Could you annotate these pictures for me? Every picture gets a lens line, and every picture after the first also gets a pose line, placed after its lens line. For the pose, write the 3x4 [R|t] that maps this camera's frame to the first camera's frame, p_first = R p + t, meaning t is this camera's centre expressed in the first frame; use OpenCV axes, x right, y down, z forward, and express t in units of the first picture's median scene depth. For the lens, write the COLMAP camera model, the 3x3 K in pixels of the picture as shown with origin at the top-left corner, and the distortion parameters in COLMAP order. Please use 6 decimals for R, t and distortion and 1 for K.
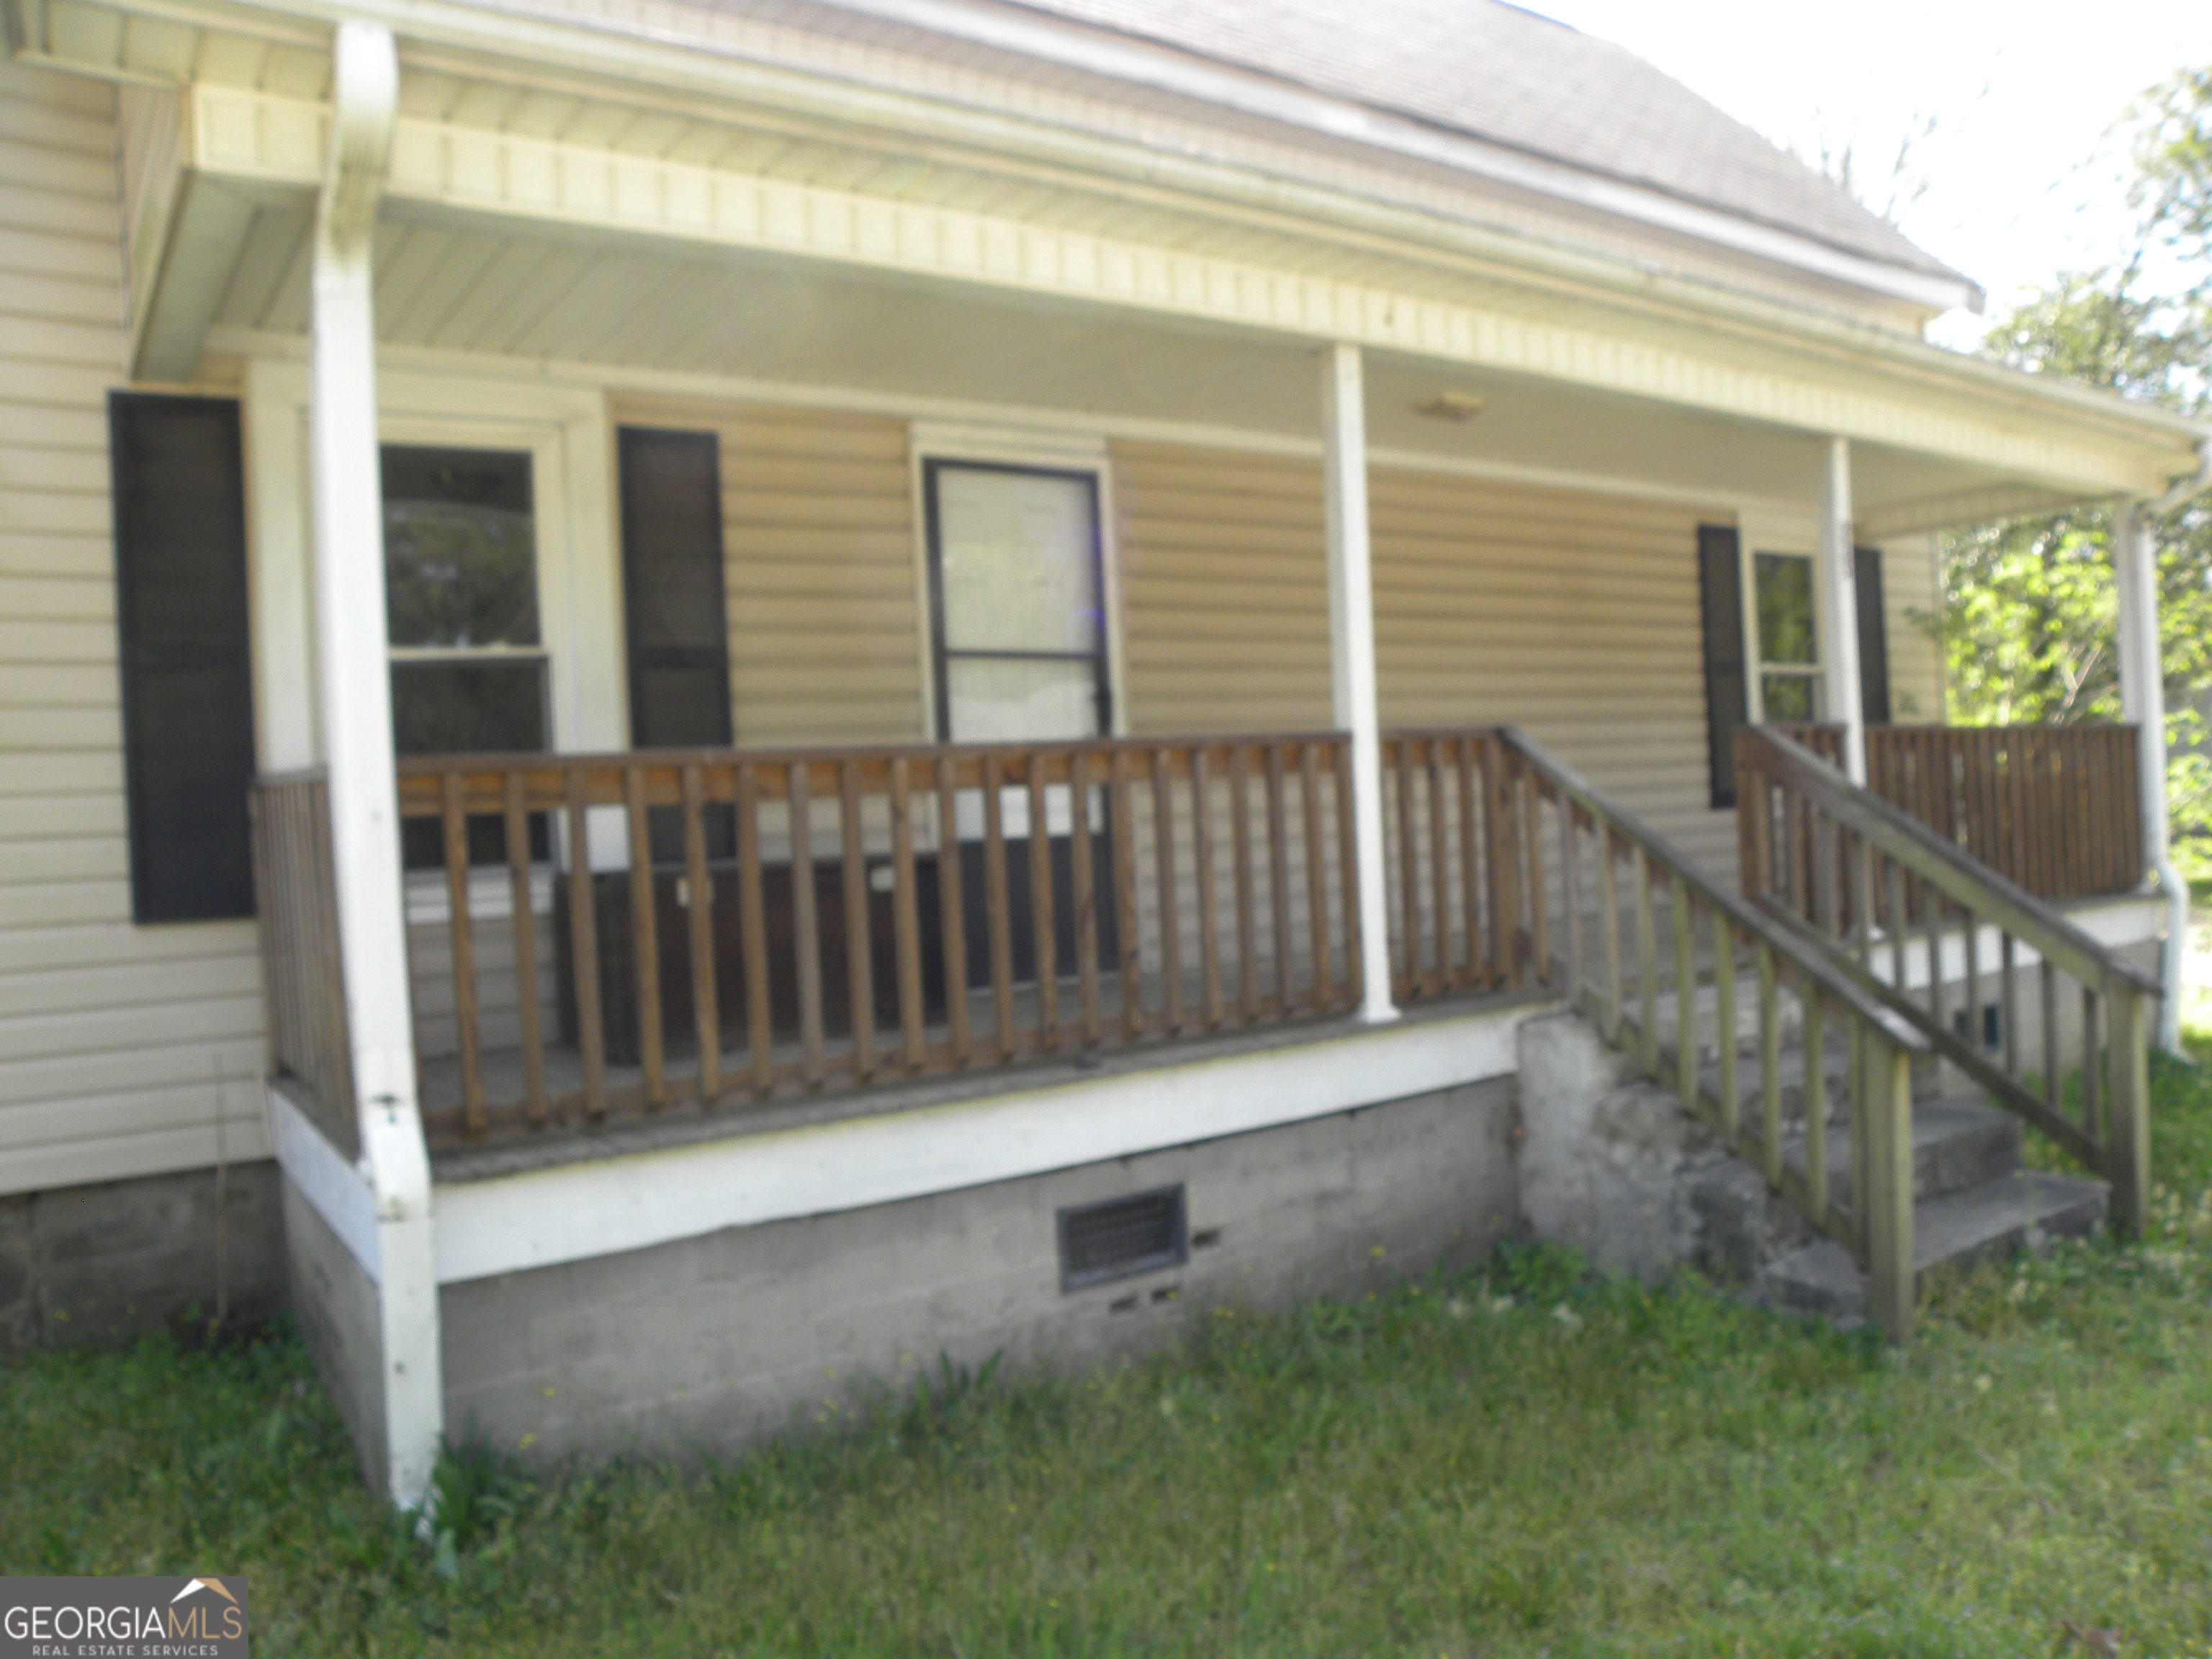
lens RADIAL K [[1667.2, 0, 1112.8], [0, 1667.2, 869.8], [0, 0, 1]] dist [-0.156874, 0.093056]
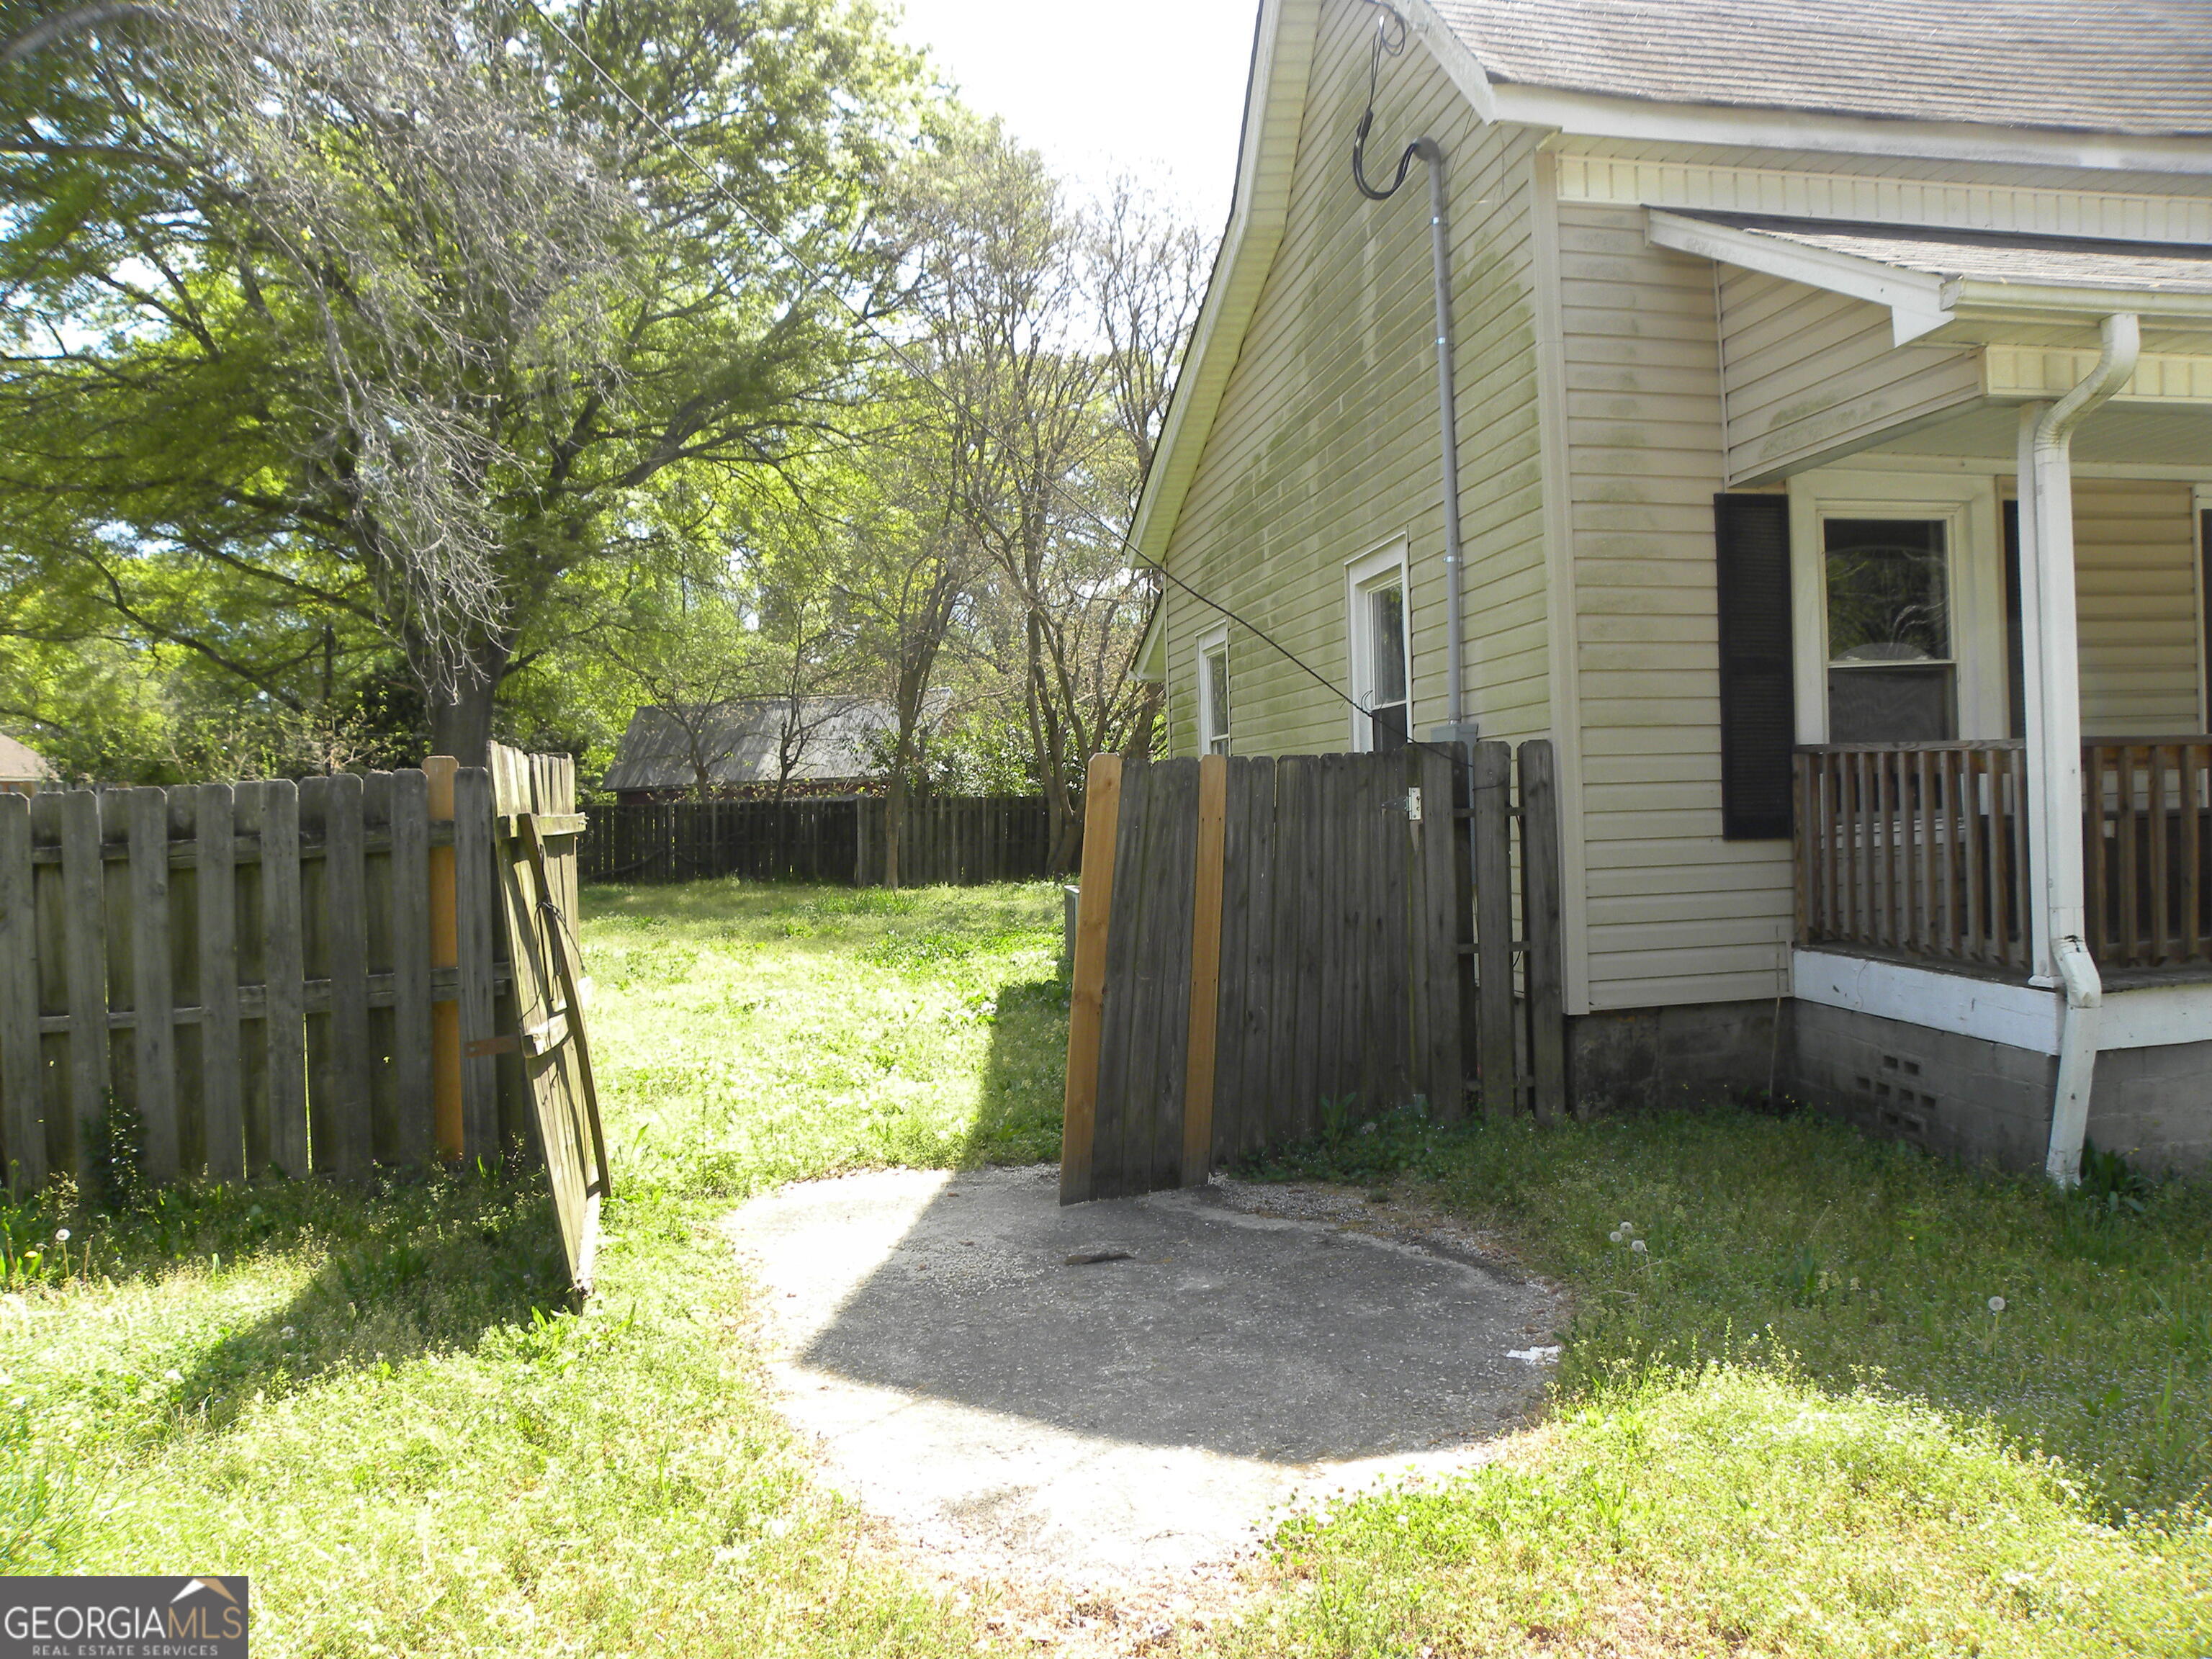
lens RADIAL K [[1662.9, 0, 1111.7], [0, 1662.9, 847.9], [0, 0, 1]] dist [-0.141304, 0.084083]
pose [[0.902665, 0.030774, -0.429242, -0.457465], [-0.029819, 0.999515, 0.008953, 0.044756], [0.429310, 0.004718, 0.903145, -0.669115]]
